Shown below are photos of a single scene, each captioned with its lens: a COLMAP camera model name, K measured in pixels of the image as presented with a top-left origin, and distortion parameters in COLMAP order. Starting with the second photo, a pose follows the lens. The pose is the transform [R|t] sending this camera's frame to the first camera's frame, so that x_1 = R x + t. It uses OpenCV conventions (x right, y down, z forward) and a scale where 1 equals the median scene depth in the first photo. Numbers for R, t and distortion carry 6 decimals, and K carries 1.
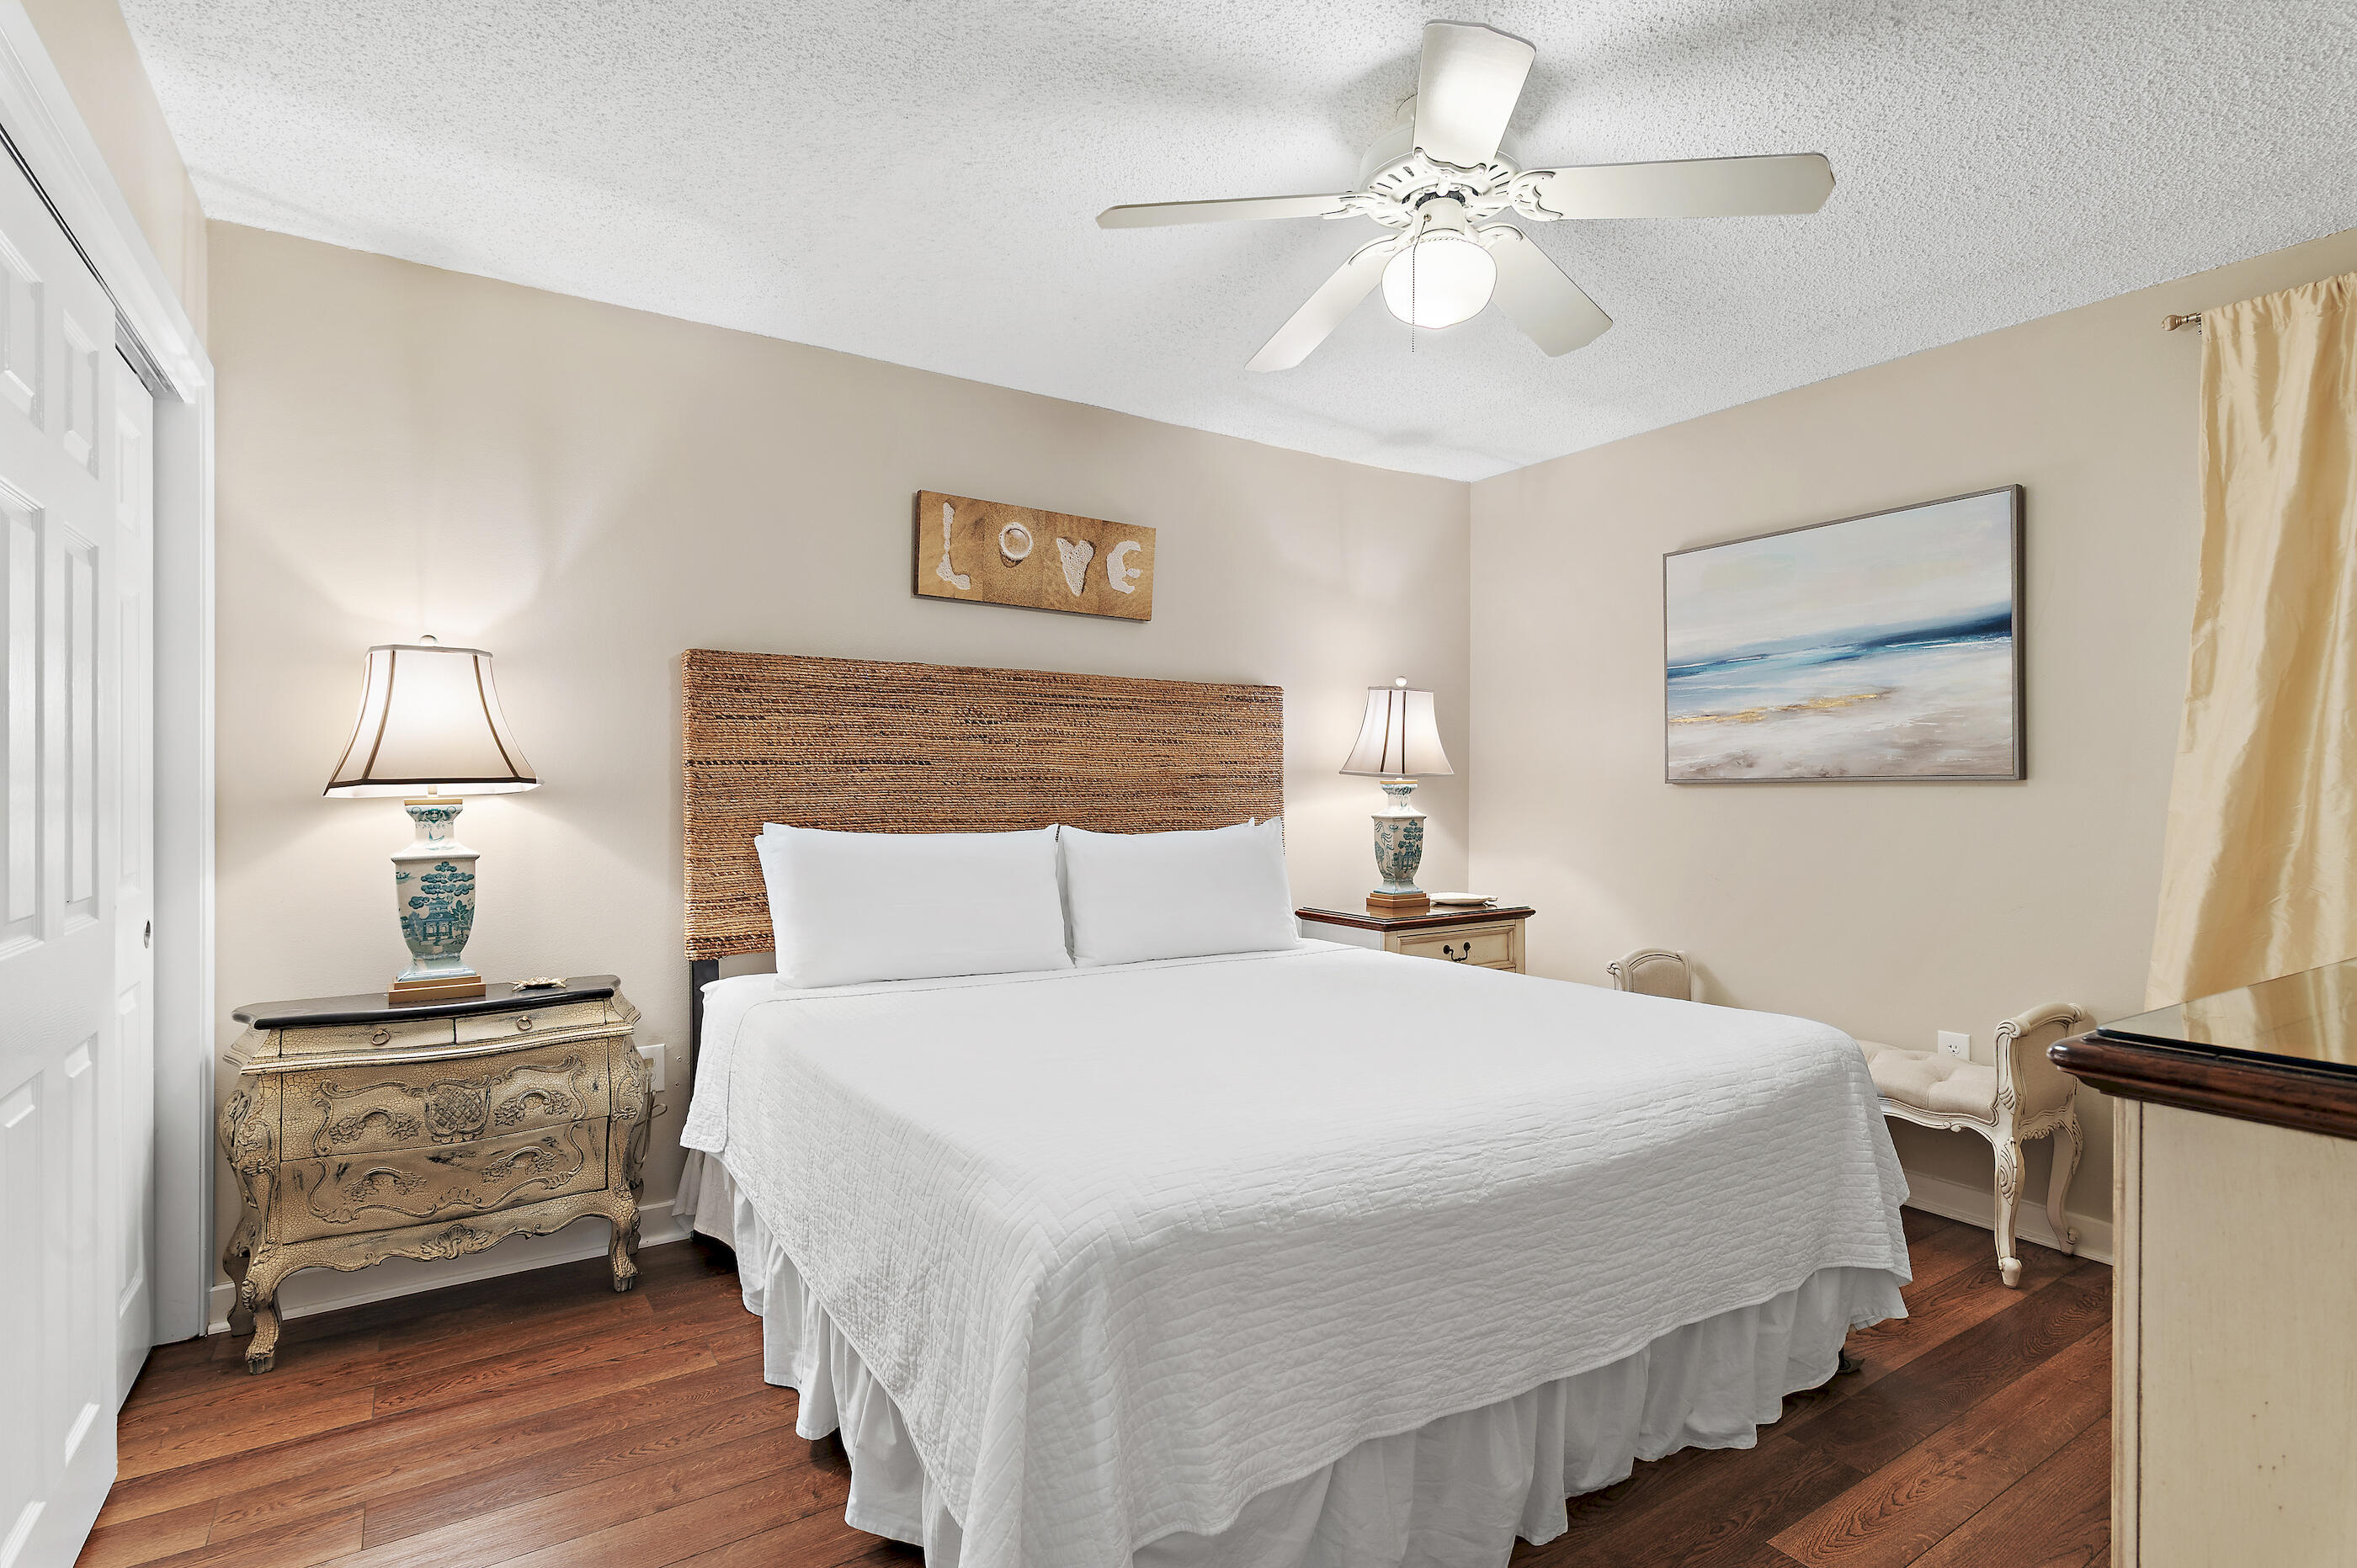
lens RADIAL K [[1172.9, 0, 1190.2], [0, 1172.9, 795.2], [0, 0, 1]] dist [0.005275, -0.000453]
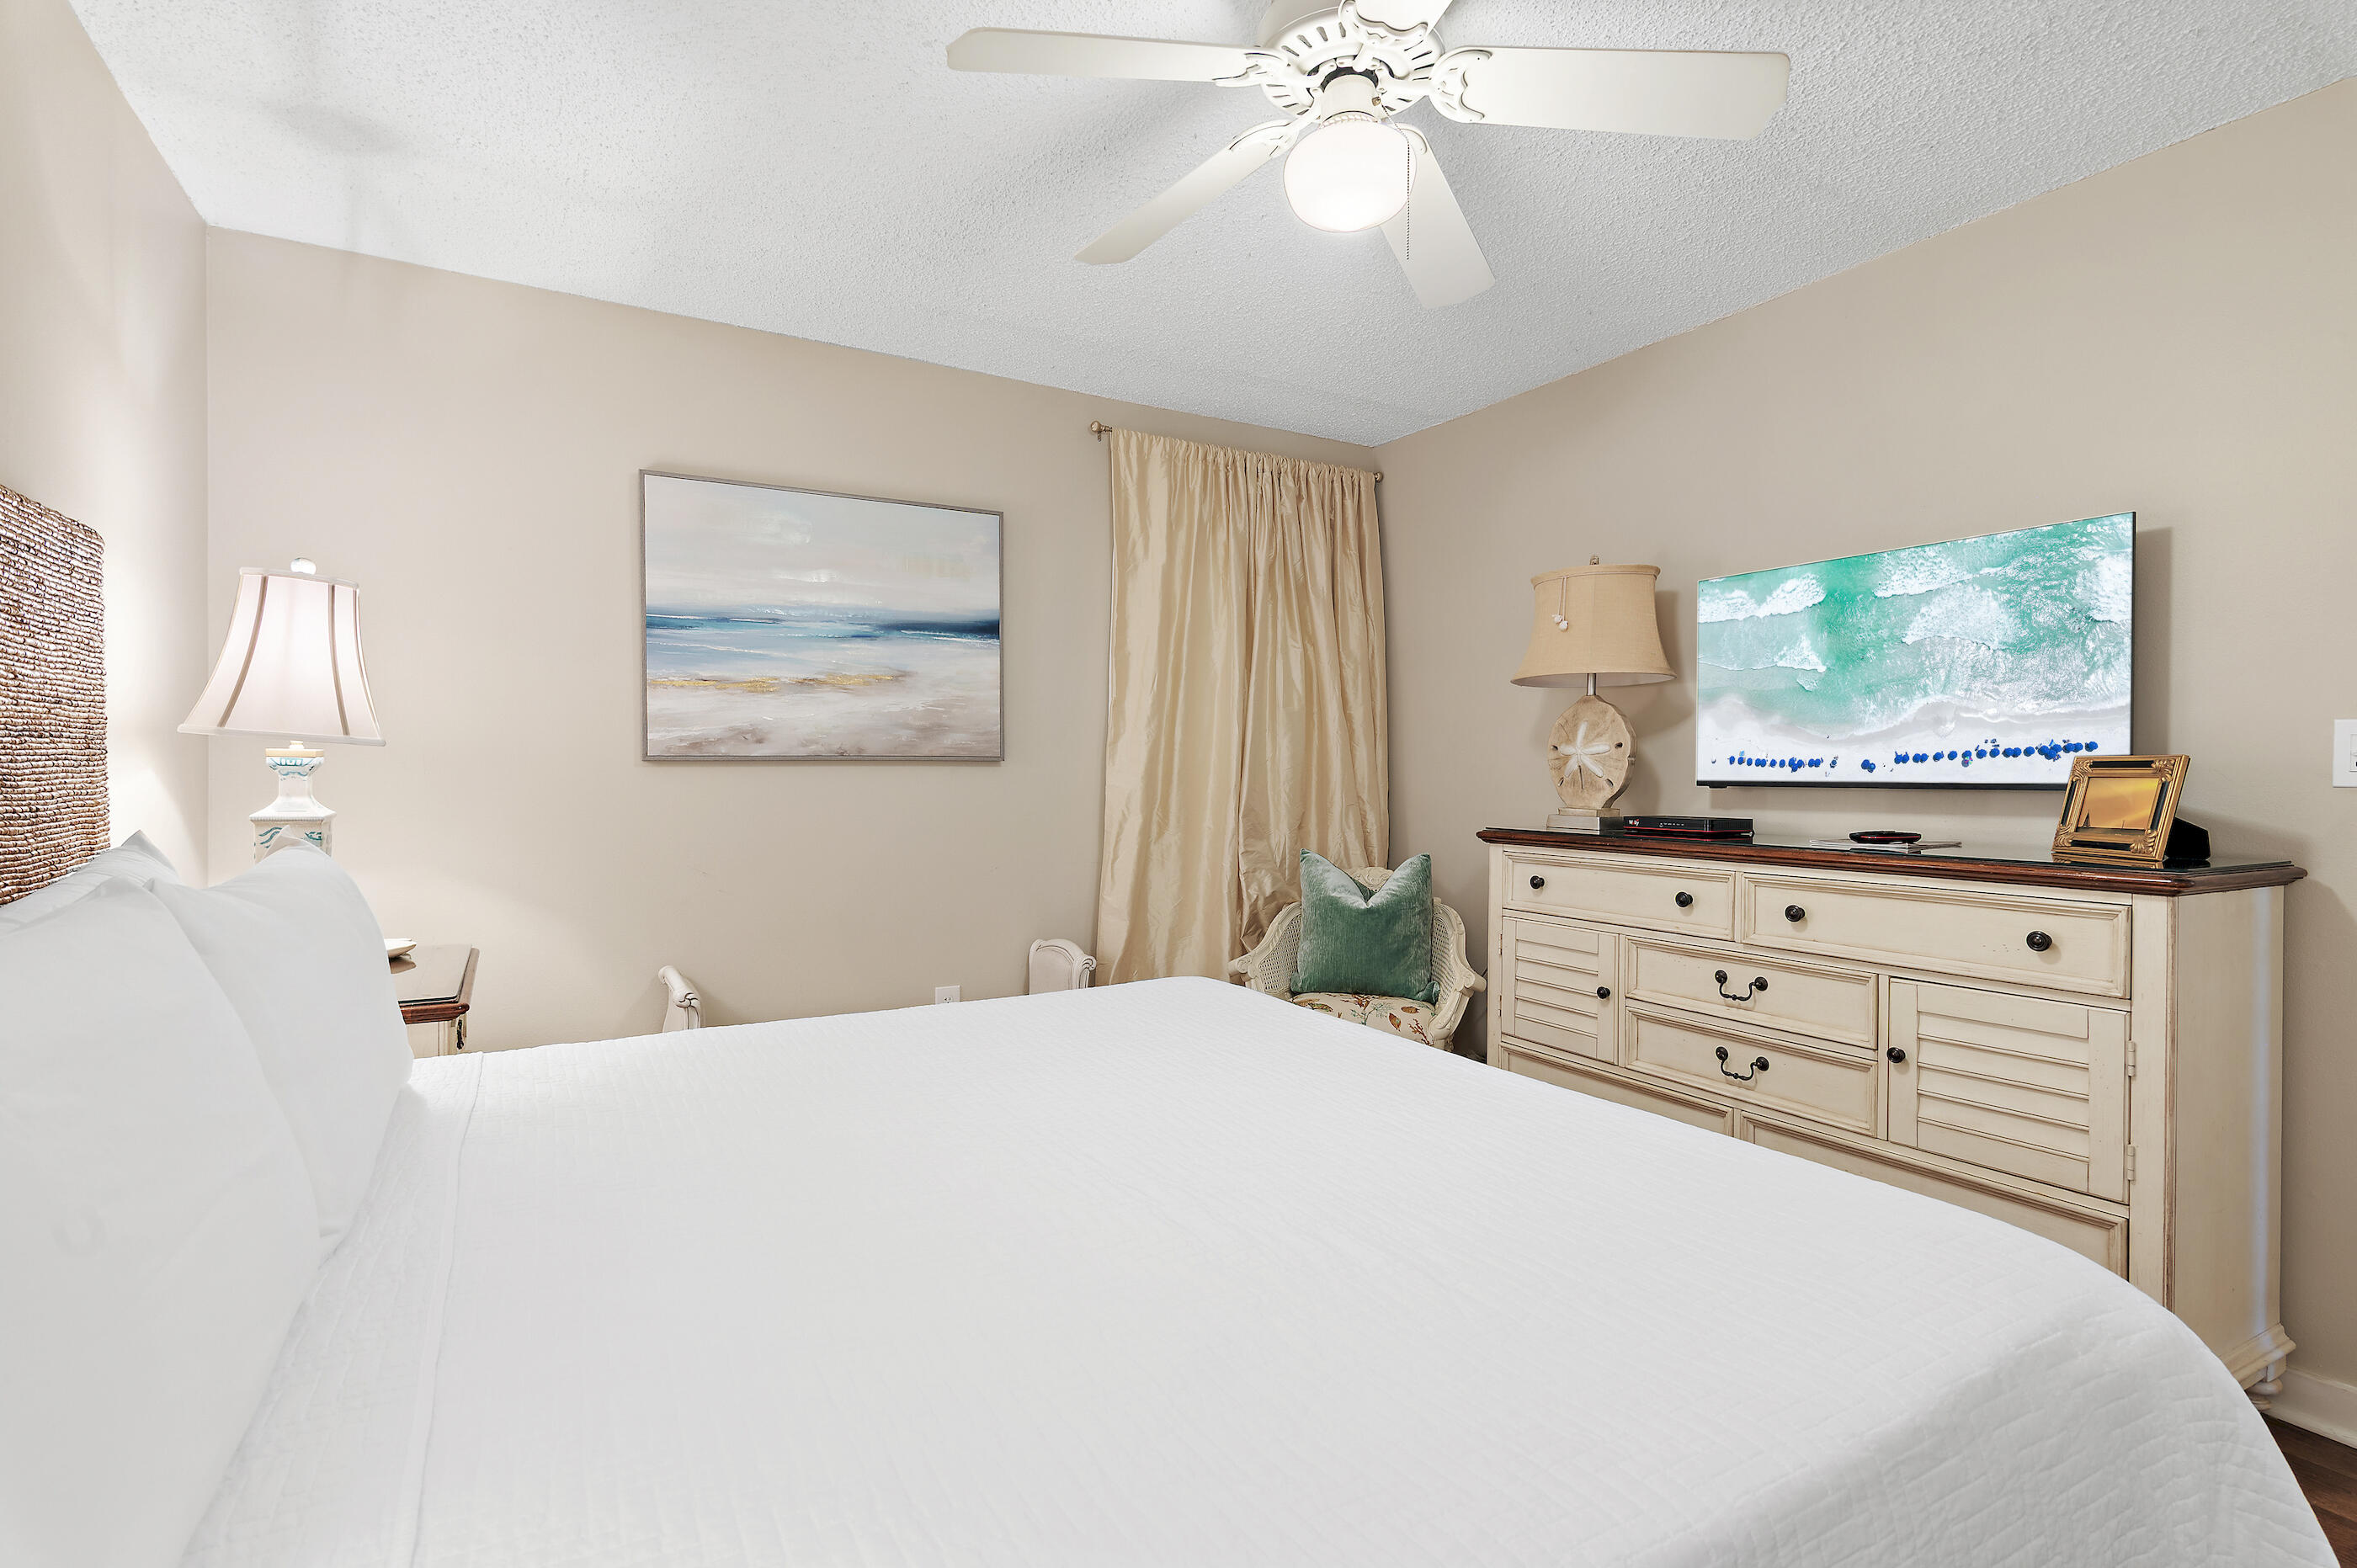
lens RADIAL K [[1172.9, 0, 1181.4], [0, 1172.9, 779.7], [0, 0, 1]] dist [0.005275, -0.000453]
pose [[0.041459, -0.010569, 0.999084, -0.417184], [0.000092, 0.999944, 0.010575, -0.005907], [-0.999140, -0.000346, 0.041457, 0.674216]]
